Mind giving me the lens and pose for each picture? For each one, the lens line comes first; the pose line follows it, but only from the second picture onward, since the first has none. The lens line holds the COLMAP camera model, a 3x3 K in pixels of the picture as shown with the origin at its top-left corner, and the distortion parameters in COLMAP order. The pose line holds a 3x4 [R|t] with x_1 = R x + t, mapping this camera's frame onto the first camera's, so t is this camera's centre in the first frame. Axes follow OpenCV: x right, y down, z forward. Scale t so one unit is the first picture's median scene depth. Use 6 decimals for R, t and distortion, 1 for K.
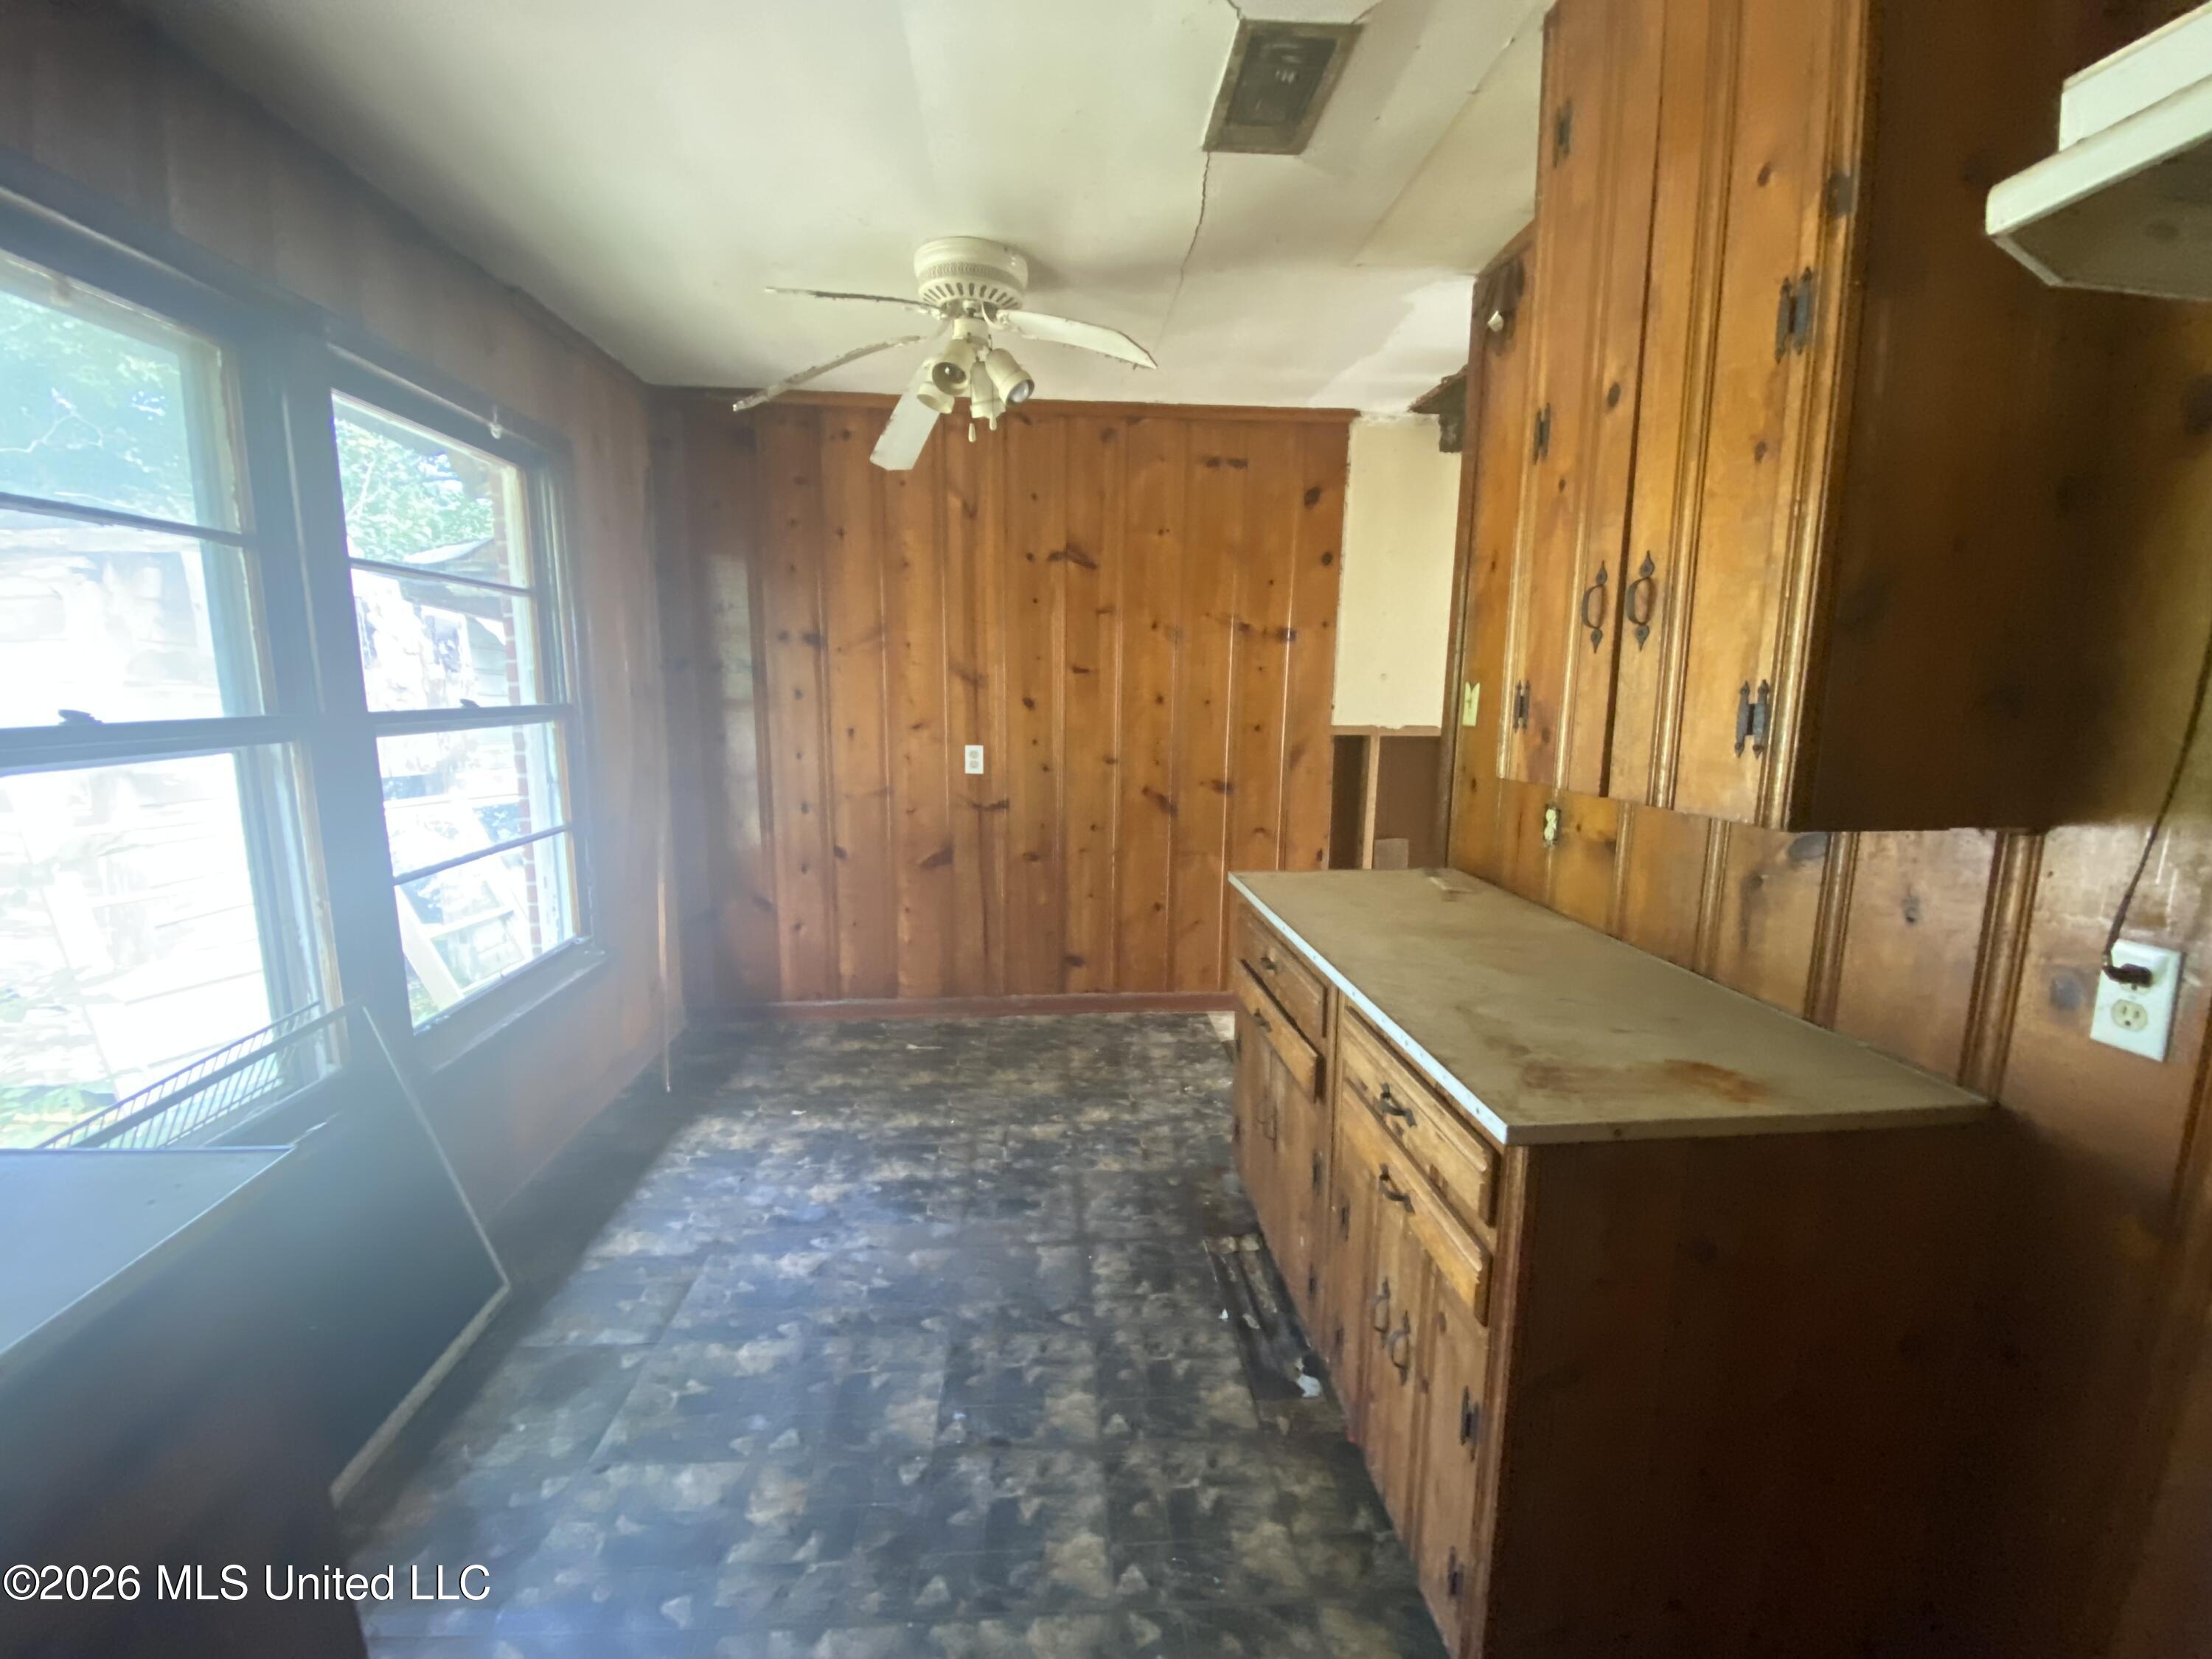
lens RADIAL K [[910.4, 0, 1121.8], [0, 910.4, 832.5], [0, 0, 1]] dist [0.015508, -0.014560]
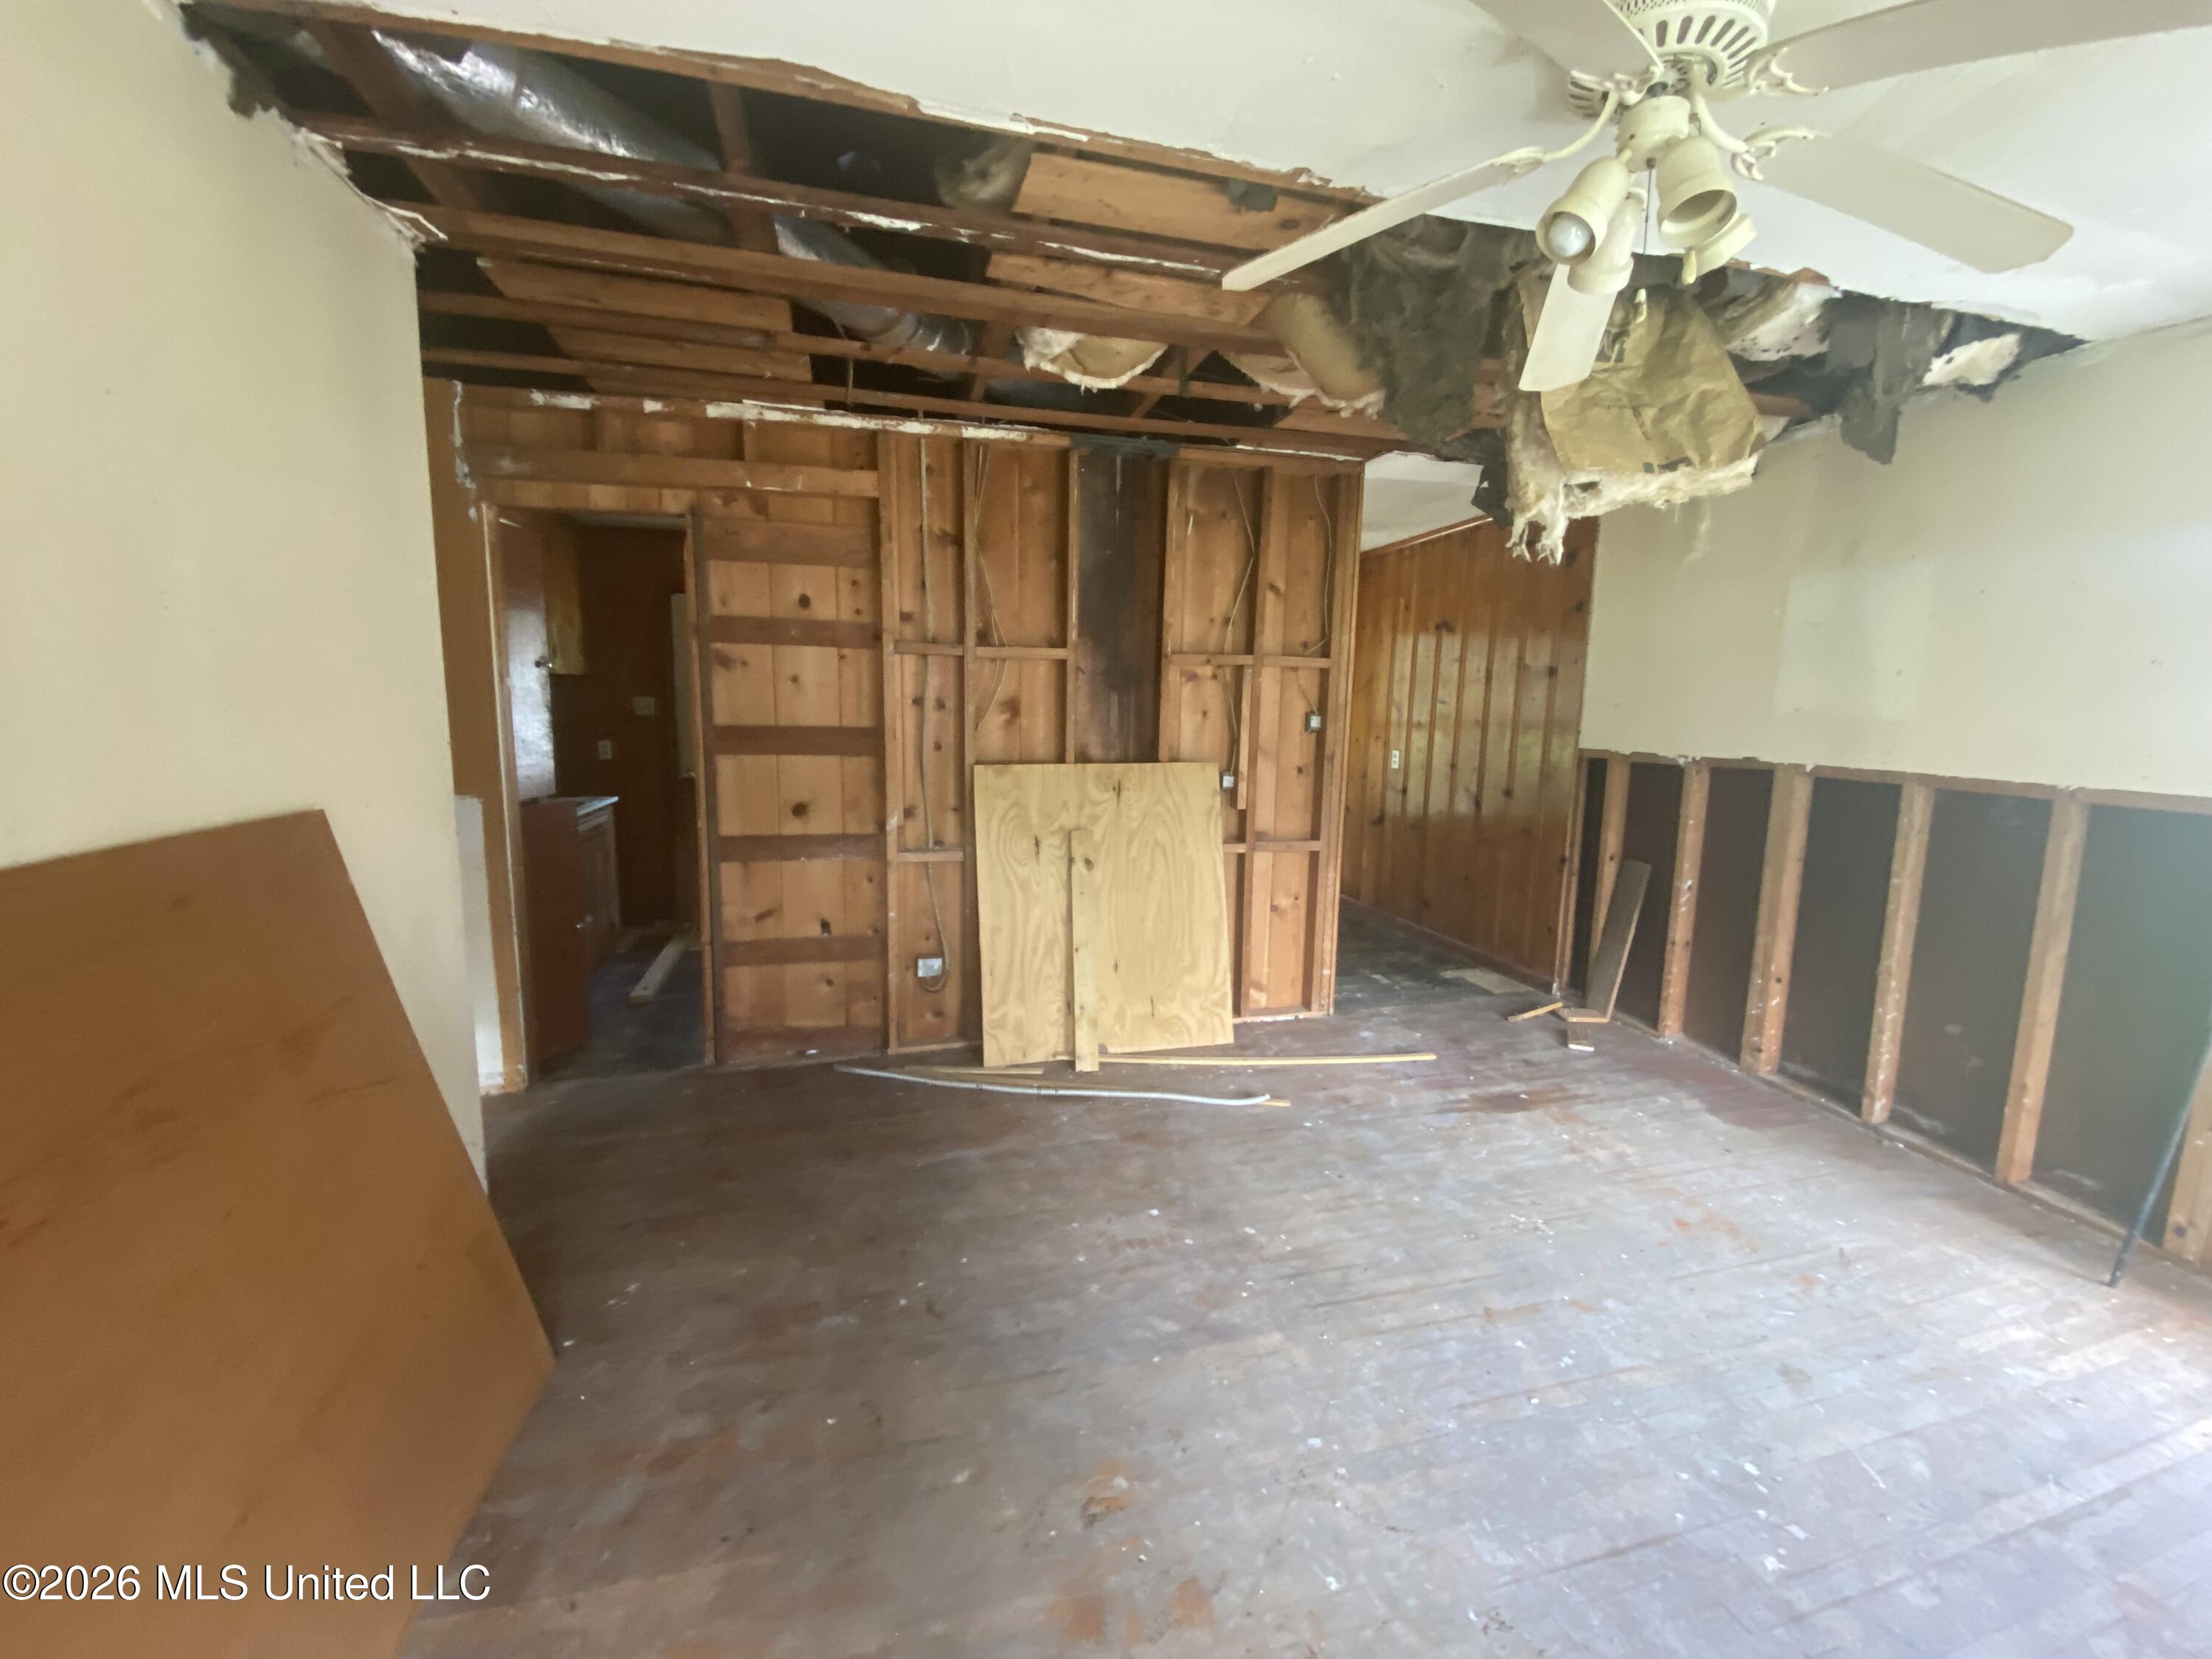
lens RADIAL K [[910.4, 0, 1098.8], [0, 910.4, 843.4], [0, 0, 1]] dist [0.015508, -0.014560]
pose [[0.161152, 0.133344, -0.977880, 1.320816], [-0.177105, 0.978654, 0.104263, -0.011562], [0.970909, 0.156386, 0.181328, 0.232750]]
